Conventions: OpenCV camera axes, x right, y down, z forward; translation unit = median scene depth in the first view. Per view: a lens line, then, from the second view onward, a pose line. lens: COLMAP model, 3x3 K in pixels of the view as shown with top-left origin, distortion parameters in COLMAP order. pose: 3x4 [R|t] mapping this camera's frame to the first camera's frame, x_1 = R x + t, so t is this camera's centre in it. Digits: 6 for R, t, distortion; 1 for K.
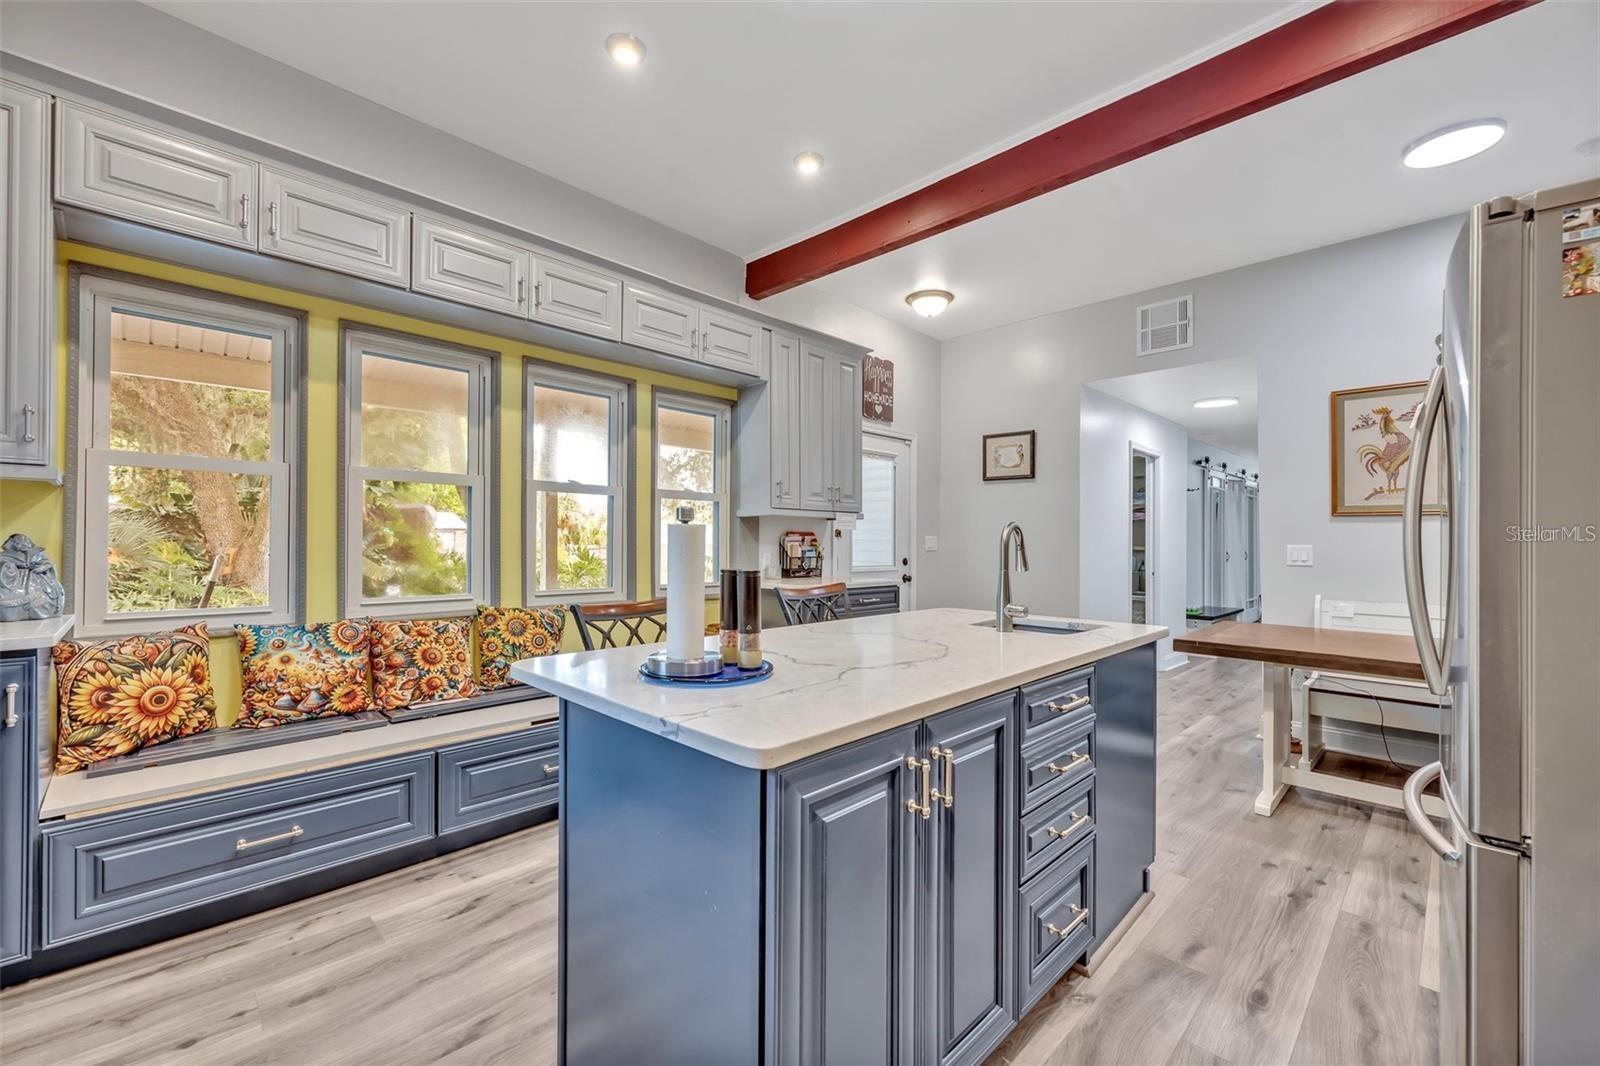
lens RADIAL K [[656.1, 0, 793.2], [0, 656.1, 535.2], [0, 0, 1]] dist [-0.003084, 0.001097]
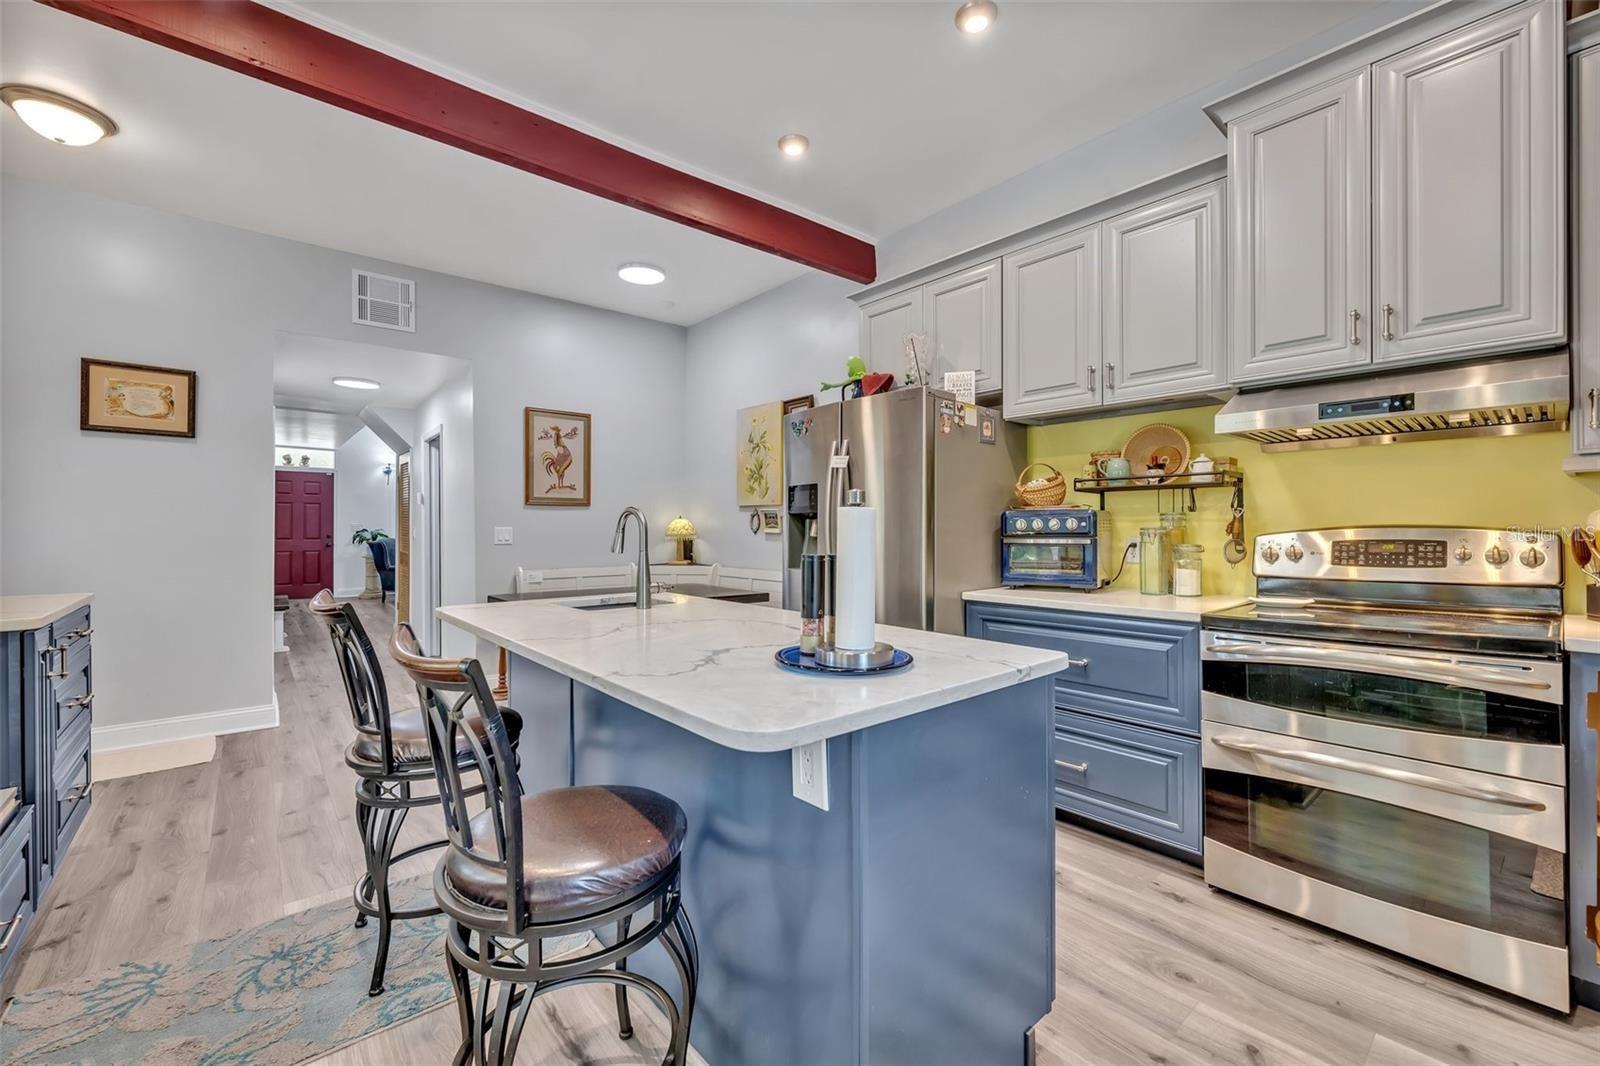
lens RADIAL K [[656.1, 0, 808.7], [0, 656.1, 525.2], [0, 0, 1]] dist [-0.003084, 0.001097]
pose [[0.066615, -0.005860, 0.997762, -0.429779], [-0.008952, 0.999939, 0.006470, -0.001953], [-0.997739, -0.009363, 0.066558, 0.378993]]
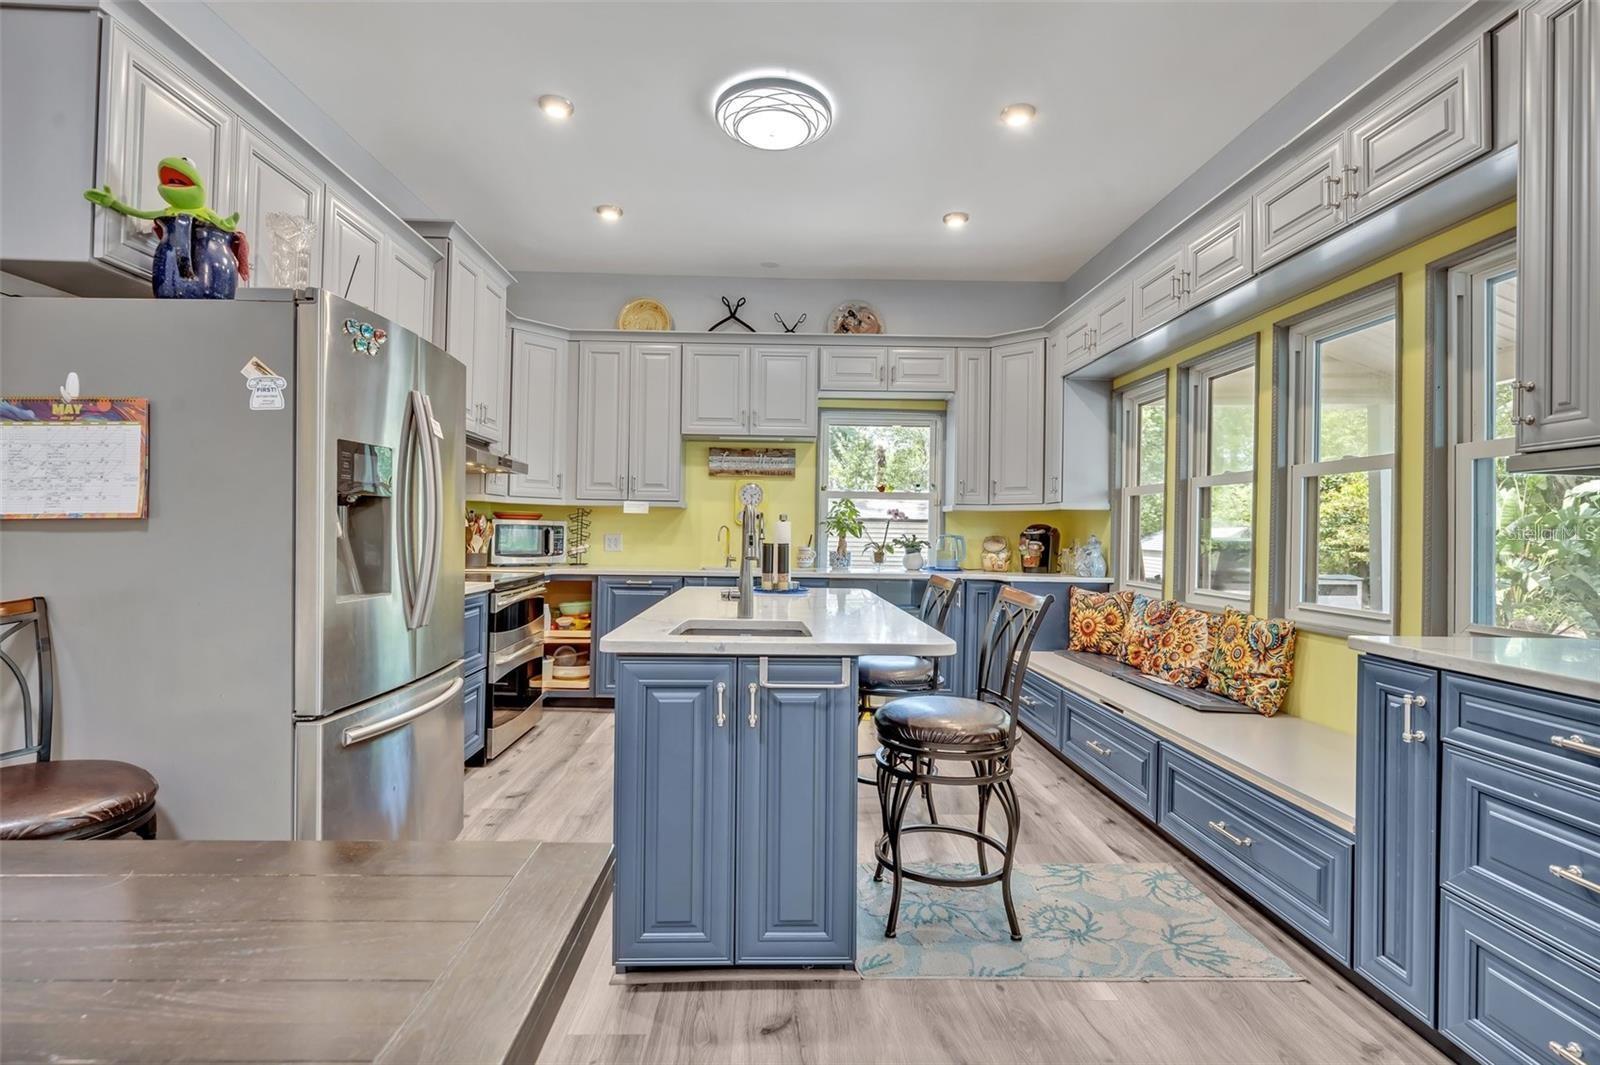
lens RADIAL K [[761.9, 0, 796.0], [0, 761.9, 526.6], [0, 0, 1]] dist [0.001481, -0.000655]
pose [[-0.683399, -0.026221, -0.729574, 0.644571], [-0.013639, 0.999639, -0.023151, 0.019854], [0.729918, -0.005871, -0.683510, 1.062352]]
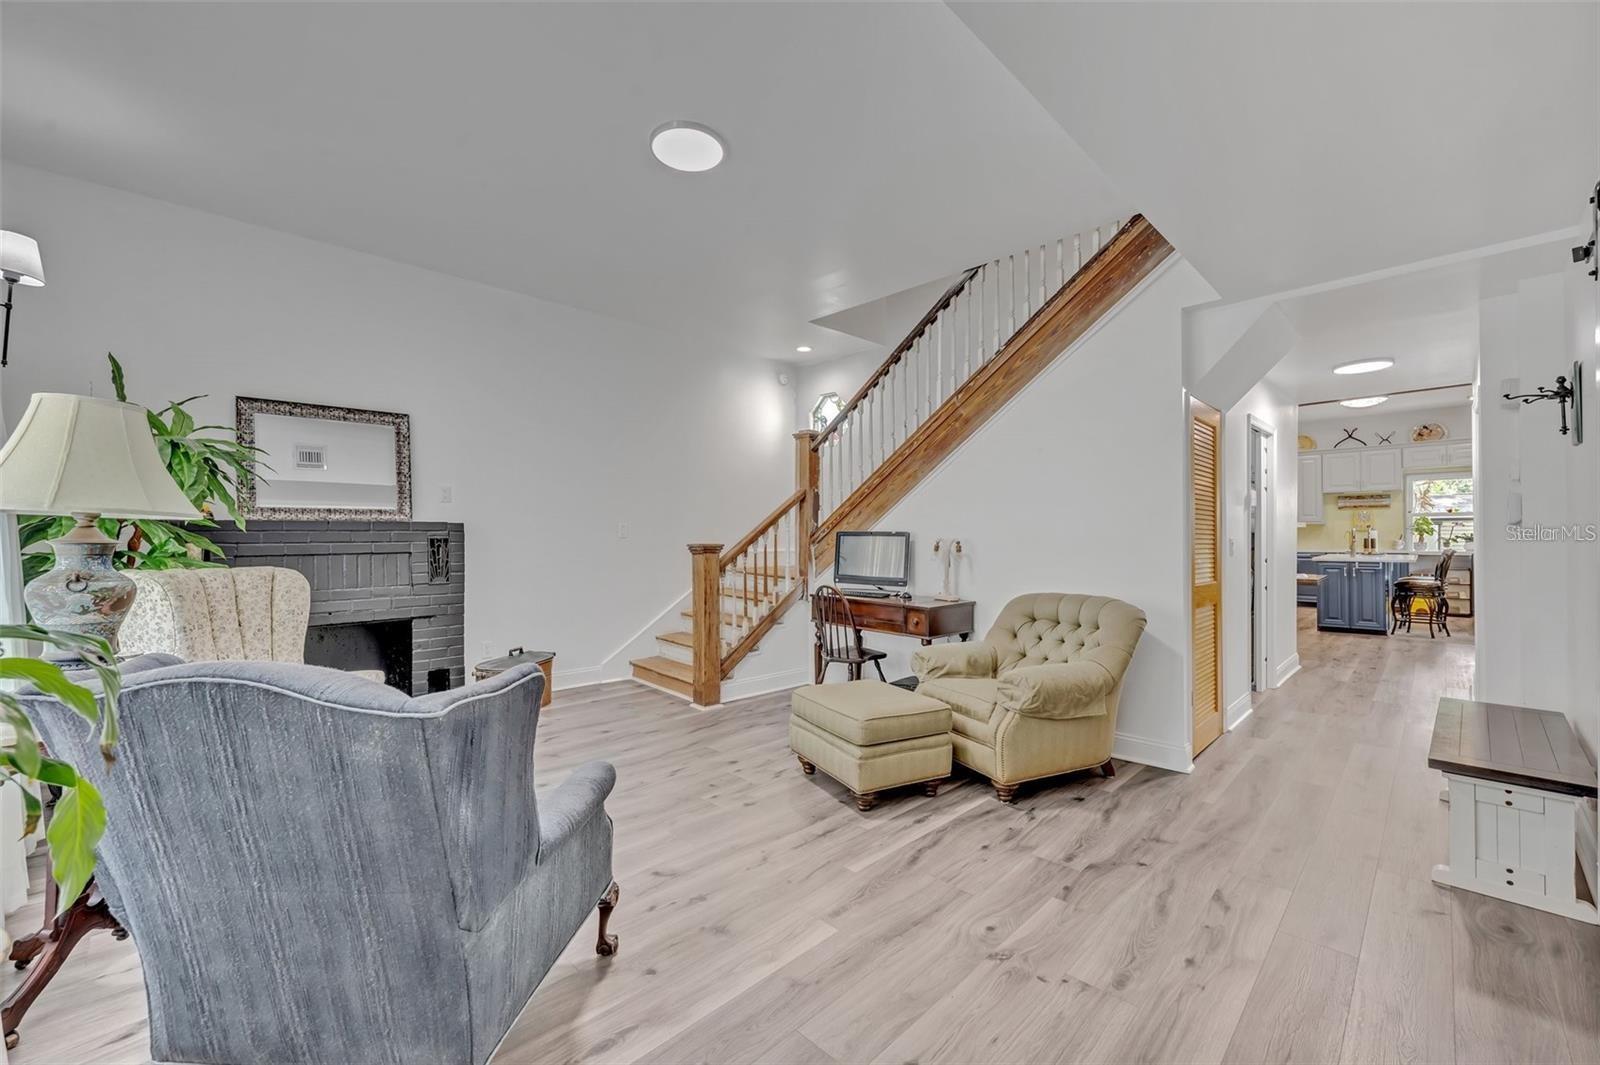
lens RADIAL K [[656.1, 0, 791.9], [0, 656.1, 537.3], [0, 0, 1]] dist [-0.003084, 0.001097]
pose [[-0.999911, 0.000157, -0.013307, 2.090828], [0.000274, 0.999961, -0.008813, 0.034920], [0.013305, -0.008816, -0.999873, 2.736257]]
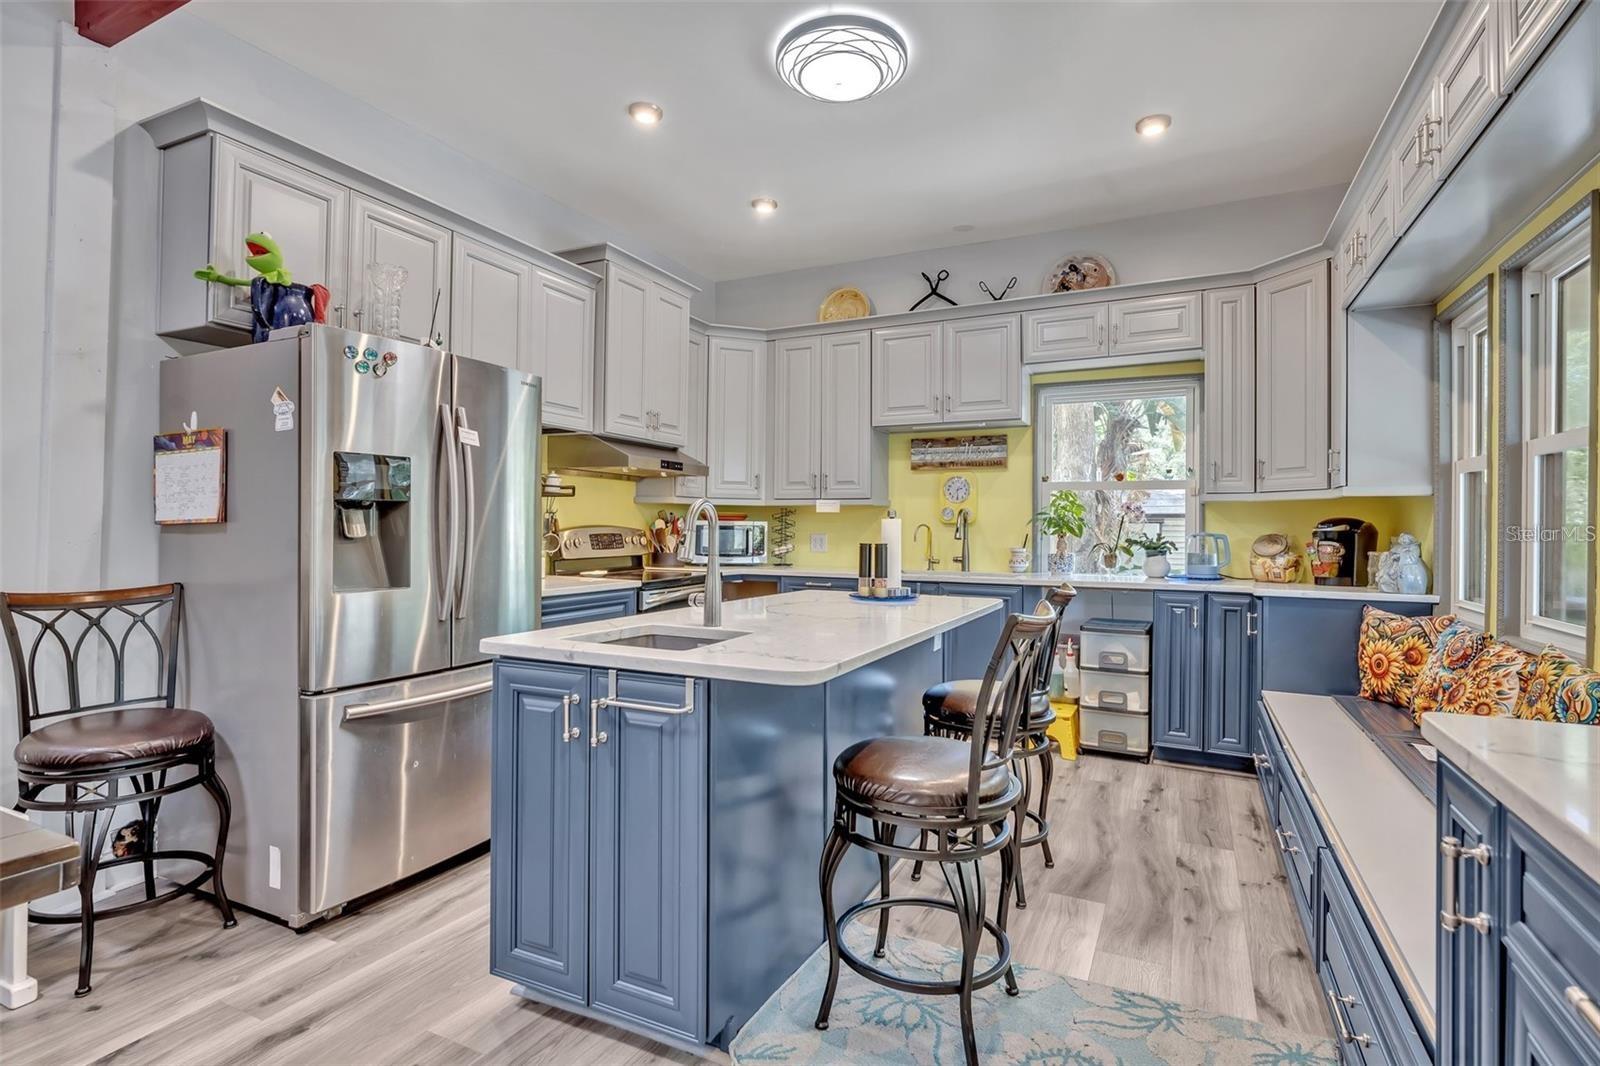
lens RADIAL K [[787.0, 0, 794.3], [0, 787.0, 520.5], [0, 0, 1]] dist [-0.000493, 0.000077]
pose [[-0.945240, -0.021250, -0.325683, 0.331566], [-0.013918, 0.999595, -0.024827, 0.016511], [0.326079, -0.018935, -0.945153, 1.181327]]
